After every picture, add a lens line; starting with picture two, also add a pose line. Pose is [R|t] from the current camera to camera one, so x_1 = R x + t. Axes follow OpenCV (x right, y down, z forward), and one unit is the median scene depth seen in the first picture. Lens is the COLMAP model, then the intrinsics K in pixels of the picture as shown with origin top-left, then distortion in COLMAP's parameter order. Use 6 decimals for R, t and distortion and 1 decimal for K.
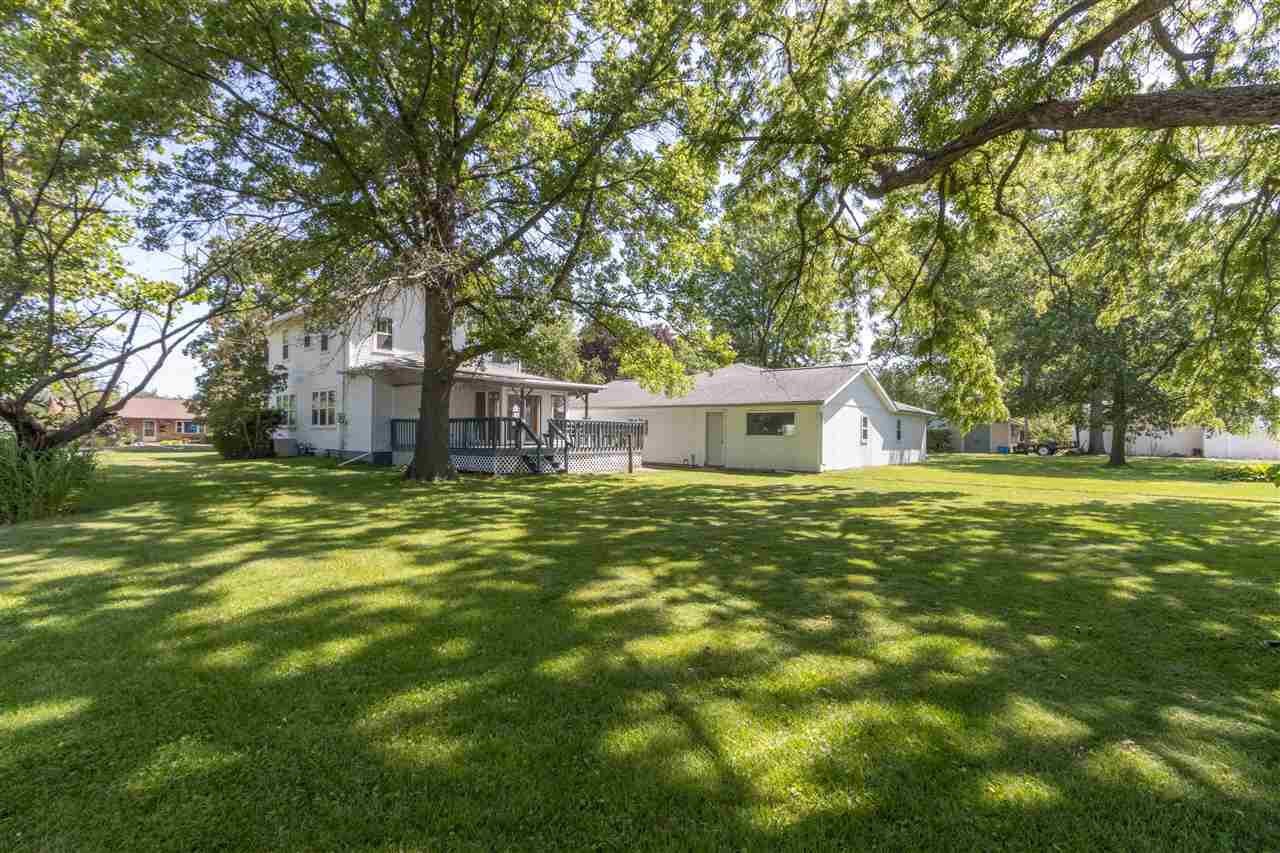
lens RADIAL K [[588.5, 0, 635.1], [0, 588.5, 428.5], [0, 0, 1]] dist [-0.002978, -0.000601]
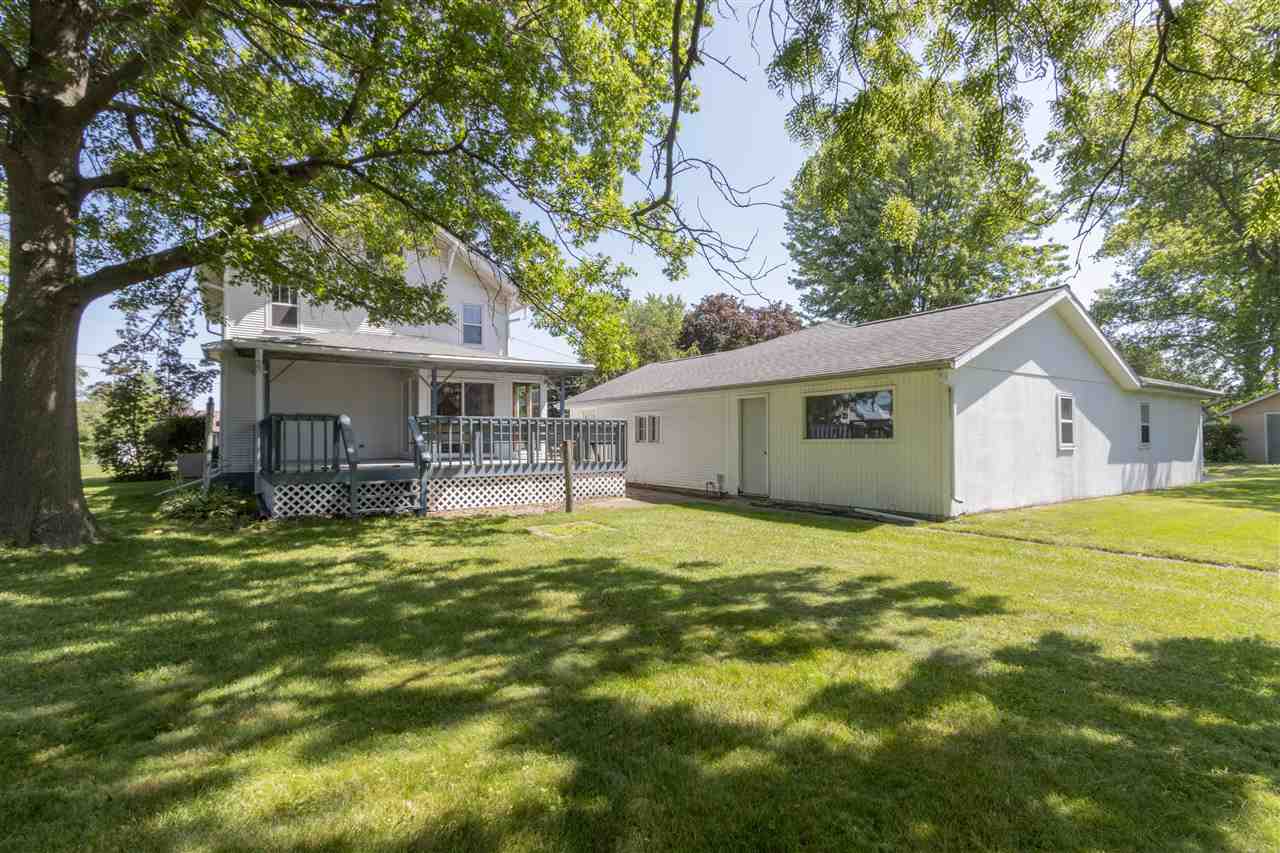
lens RADIAL K [[588.5, 0, 635.1], [0, 588.5, 428.5], [0, 0, 1]] dist [-0.002978, -0.000601]
pose [[0.961700, -0.019048, -0.273441, 0.177138], [0.016223, 0.999789, -0.012591, 0.005910], [0.273623, 0.007673, 0.961806, 0.426303]]
